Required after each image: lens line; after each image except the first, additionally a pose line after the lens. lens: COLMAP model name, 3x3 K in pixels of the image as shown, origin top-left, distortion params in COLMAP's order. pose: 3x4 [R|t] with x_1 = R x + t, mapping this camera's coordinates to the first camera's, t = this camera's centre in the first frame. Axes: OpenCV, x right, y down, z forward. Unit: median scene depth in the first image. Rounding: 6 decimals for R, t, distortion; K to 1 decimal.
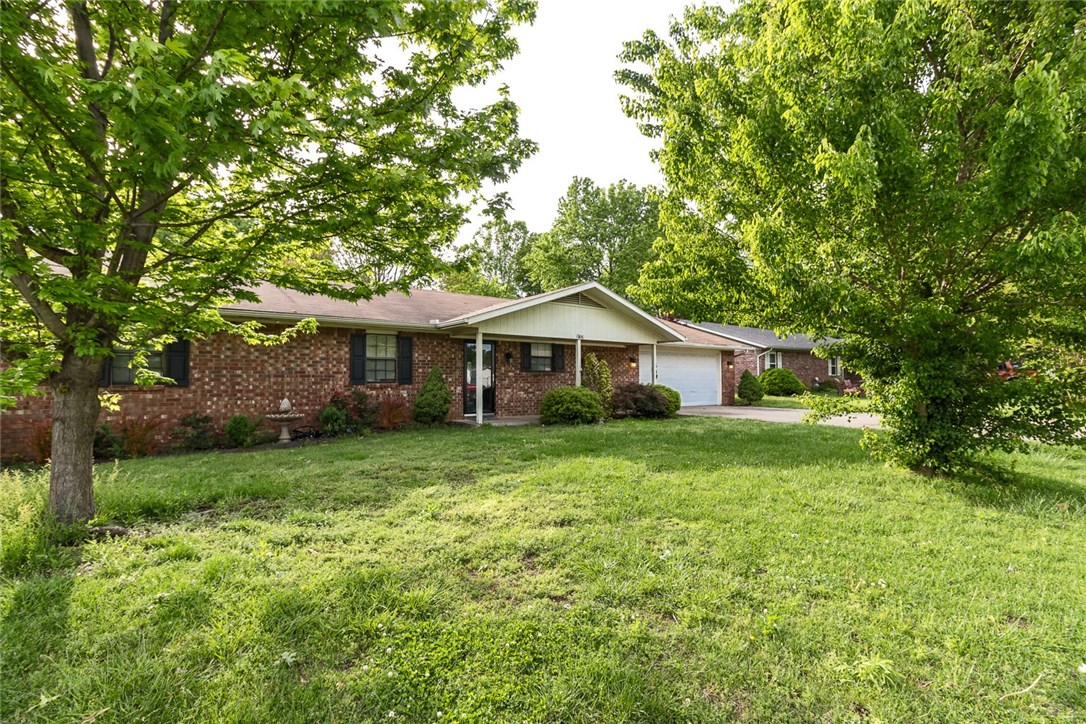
lens RADIAL K [[500.6, 0, 543.5], [0, 500.6, 358.6], [0, 0, 1]] dist [0.000224, 0.000315]
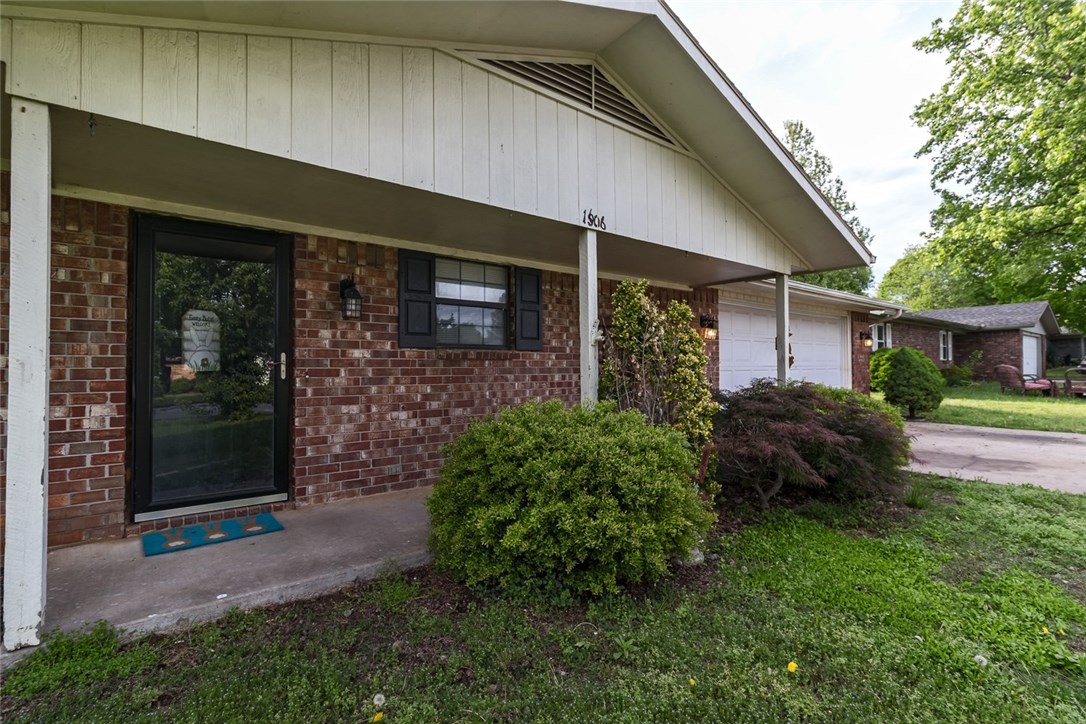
lens RADIAL K [[500.6, 0, 543.5], [0, 500.6, 358.6], [0, 0, 1]] dist [0.000224, 0.000315]
pose [[0.999601, -0.003499, 0.028012, 0.035052], [0.002788, 0.999674, 0.025388, 0.026620], [-0.028092, -0.025300, 0.999285, 0.703031]]
